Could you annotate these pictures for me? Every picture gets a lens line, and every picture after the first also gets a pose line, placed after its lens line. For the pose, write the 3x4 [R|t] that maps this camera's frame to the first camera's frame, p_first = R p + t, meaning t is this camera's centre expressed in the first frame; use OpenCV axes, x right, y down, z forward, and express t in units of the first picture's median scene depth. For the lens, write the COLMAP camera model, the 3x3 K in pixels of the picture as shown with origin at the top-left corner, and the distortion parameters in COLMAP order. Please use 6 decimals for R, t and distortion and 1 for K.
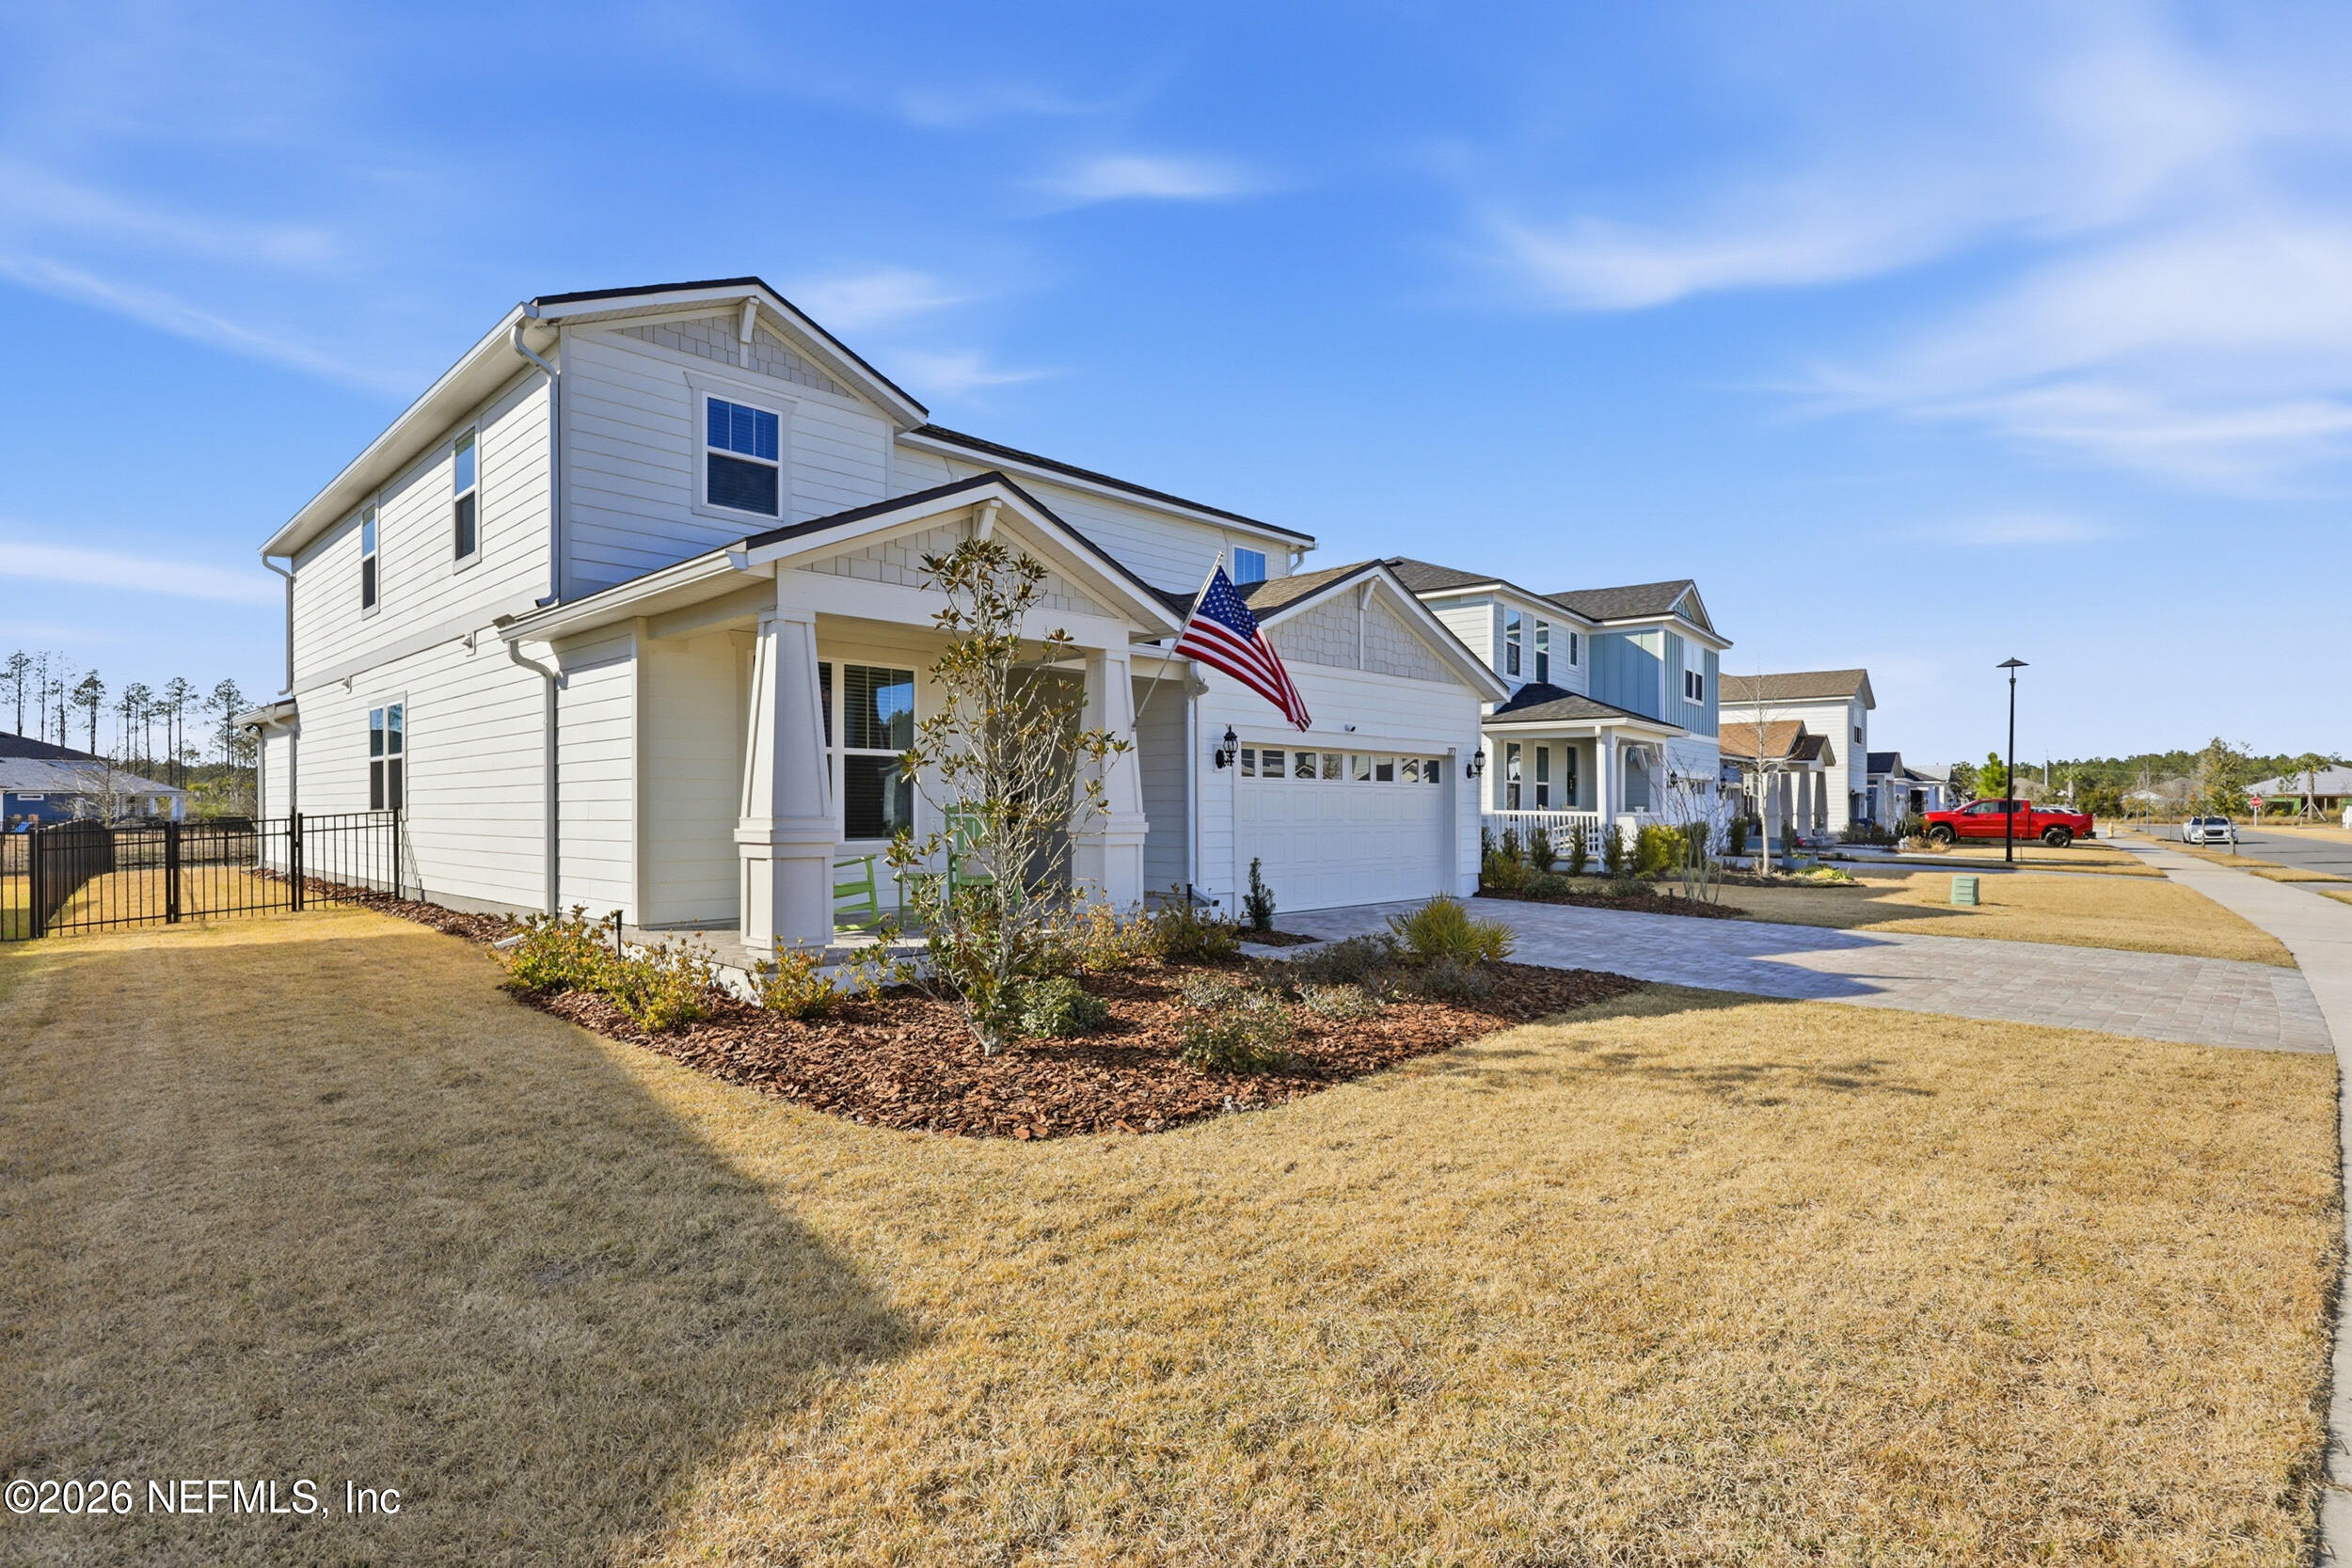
lens RADIAL K [[1128.2, 0, 1170.0], [0, 1128.2, 795.3], [0, 0, 1]] dist [-0.001292, 0.000075]
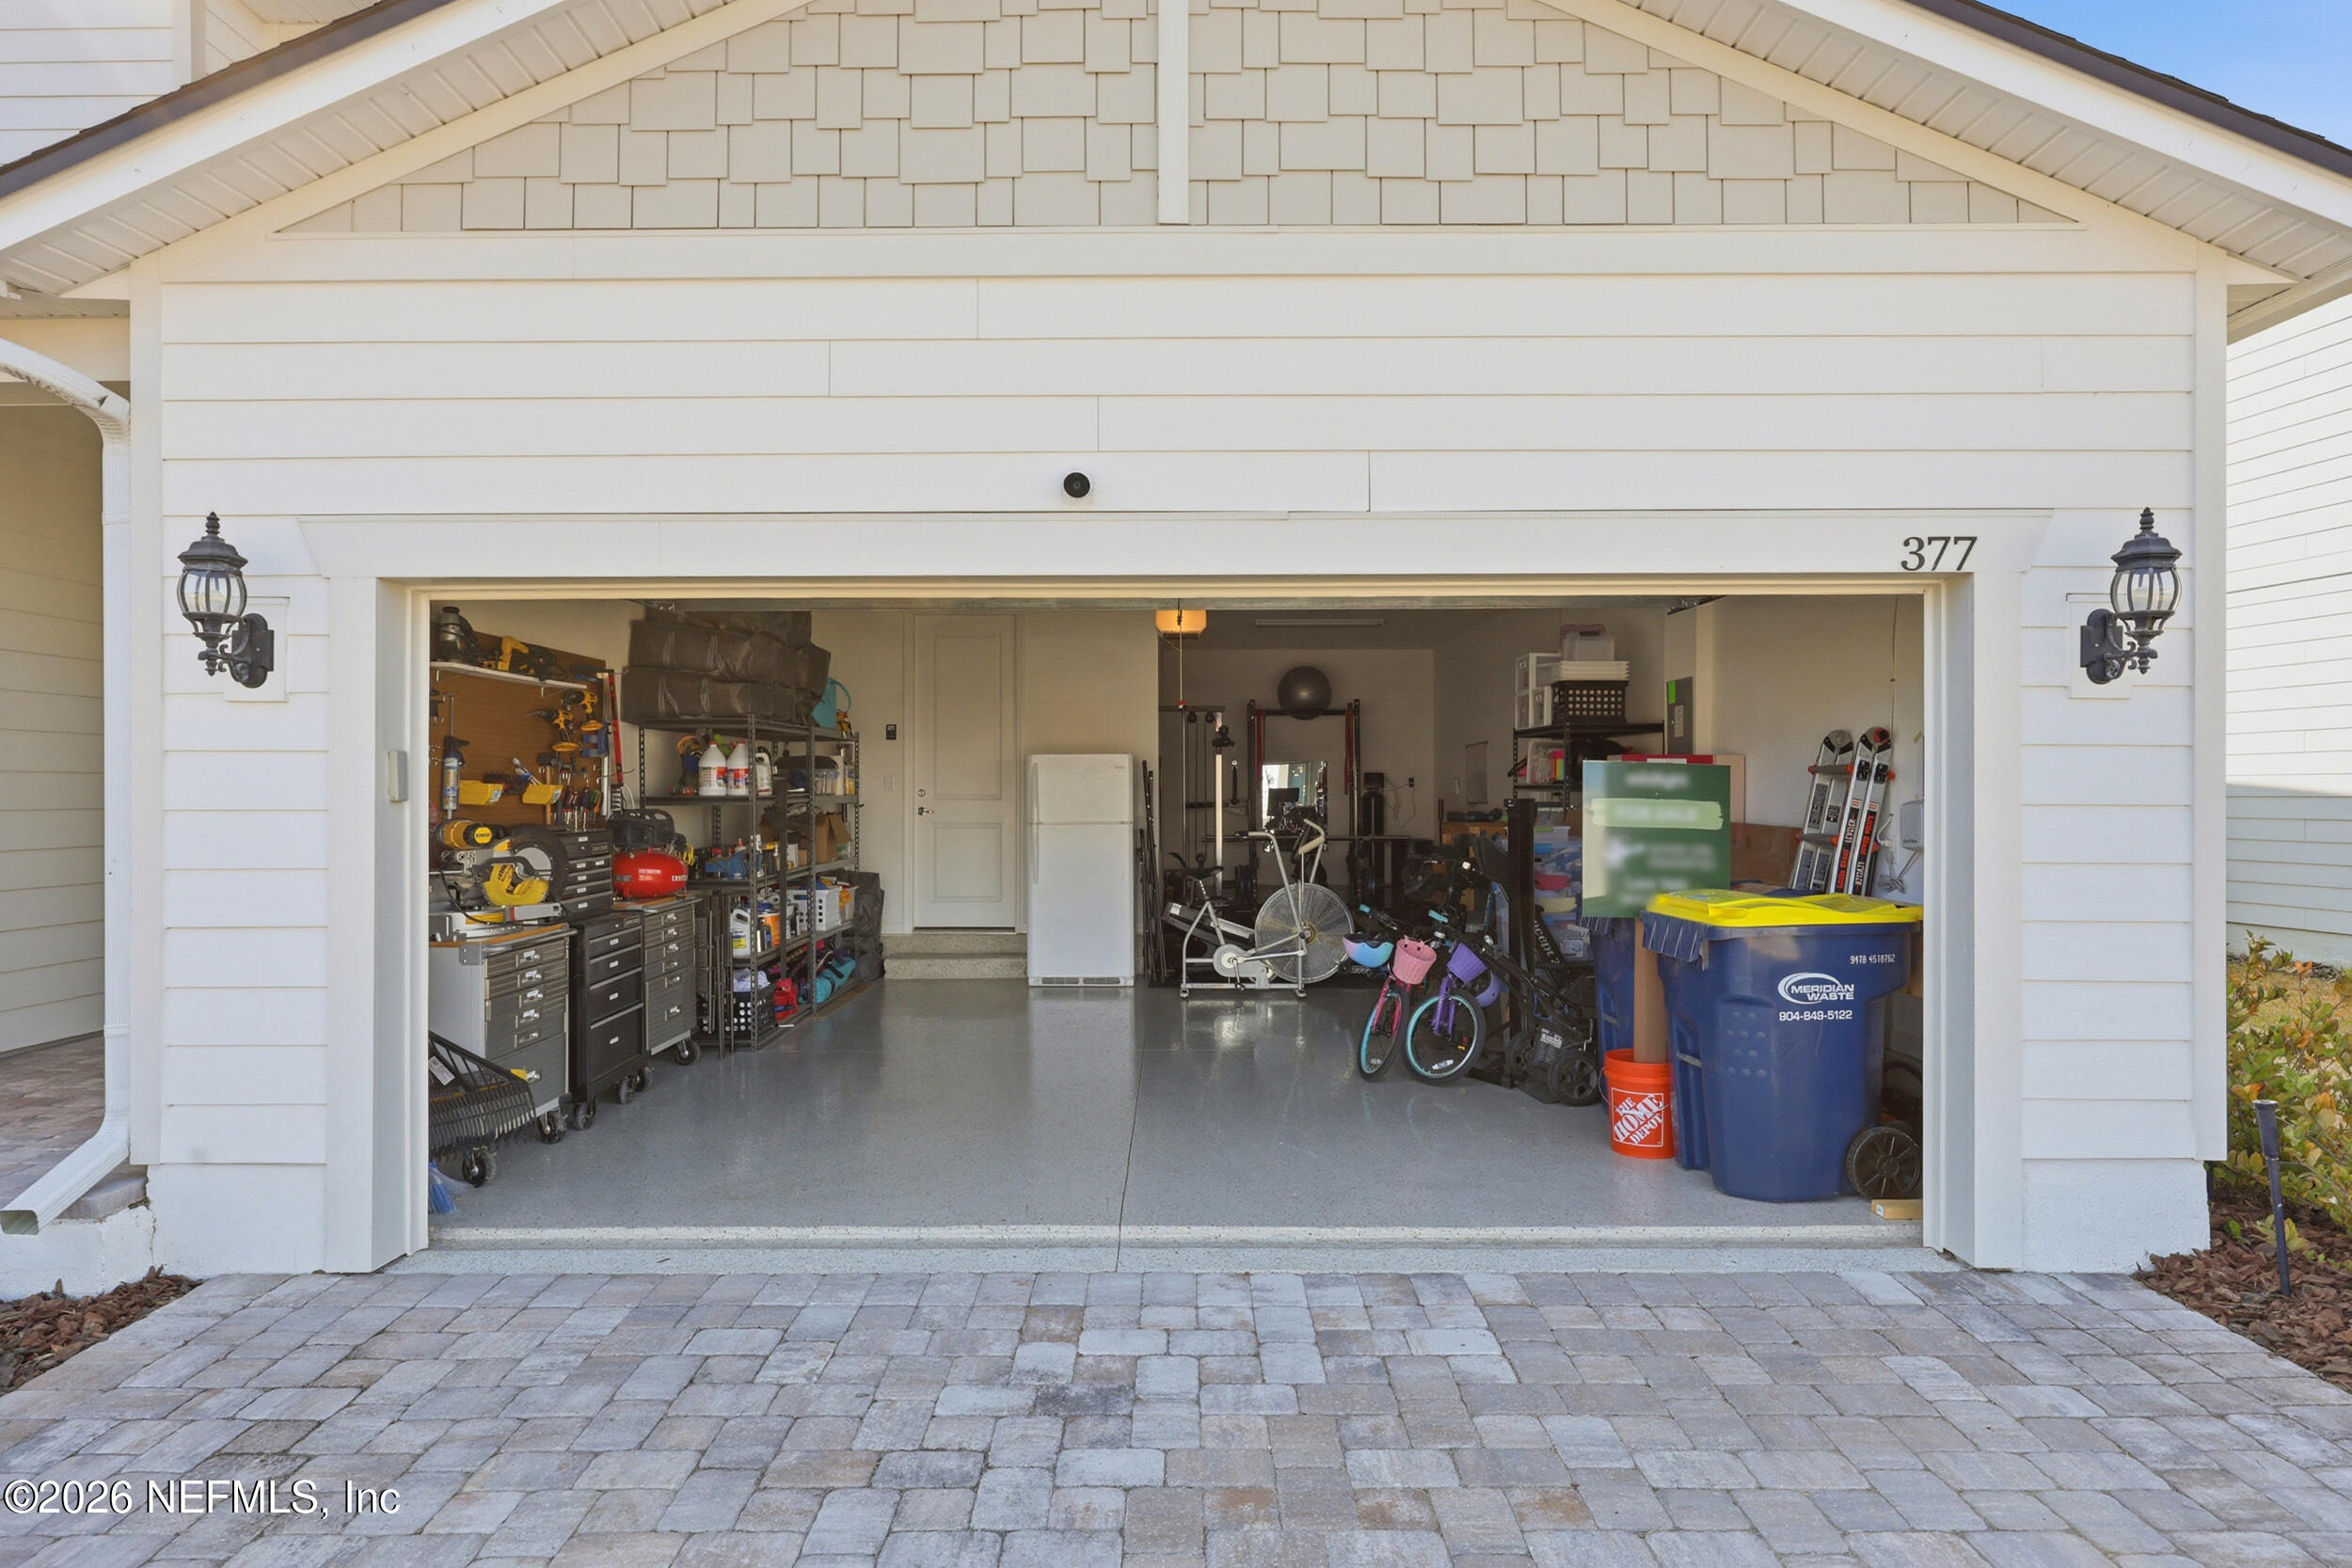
lens RADIAL K [[1503.3, 0, 1180.0], [0, 1503.3, 783.1], [0, 0, 1]] dist [0.000202, 0.003373]
pose [[0.703233, -0.005262, -0.710940, 0.454505], [0.009677, 0.999951, 0.002171, -0.000778], [0.710894, -0.008407, 0.703249, 0.934046]]
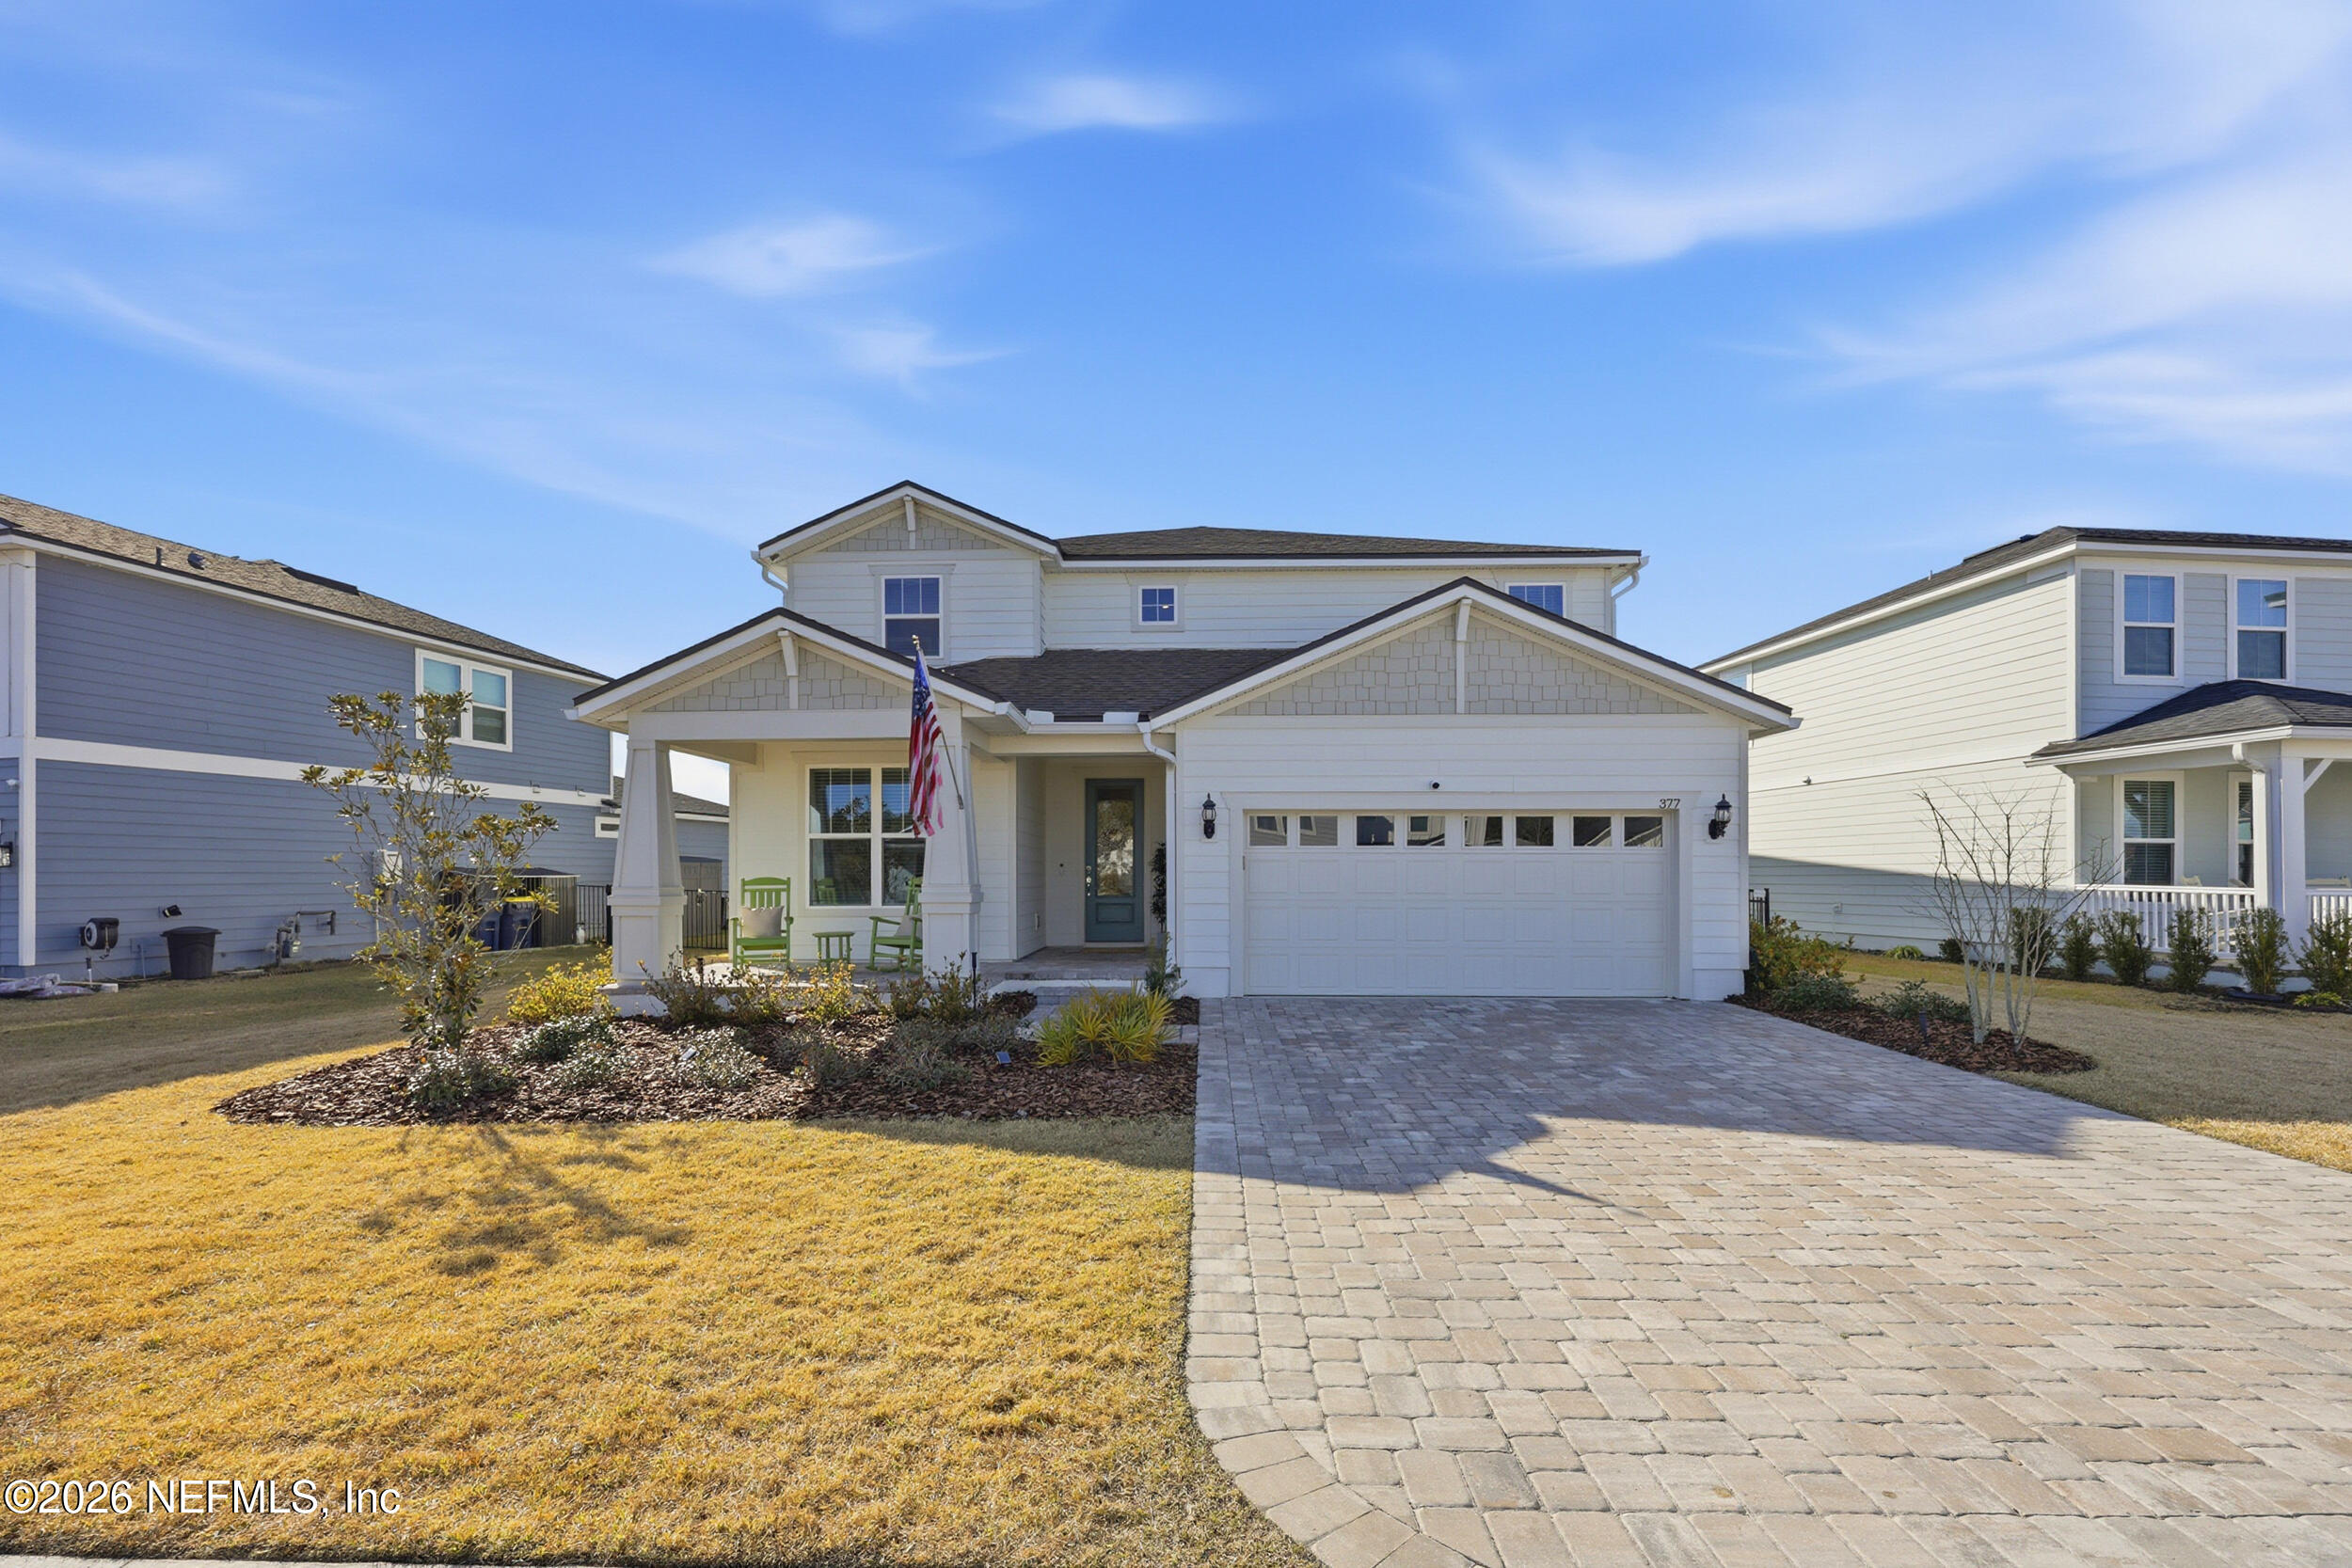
lens RADIAL K [[978.4, 0, 1174.9], [0, 978.4, 864.3], [0, 0, 1]] dist [-0.012623, -0.000147]
pose [[0.684050, -0.007622, -0.729395, 0.651941], [0.007960, 0.999964, -0.002984, -0.000227], [0.729392, -0.003765, 0.684086, 0.418104]]
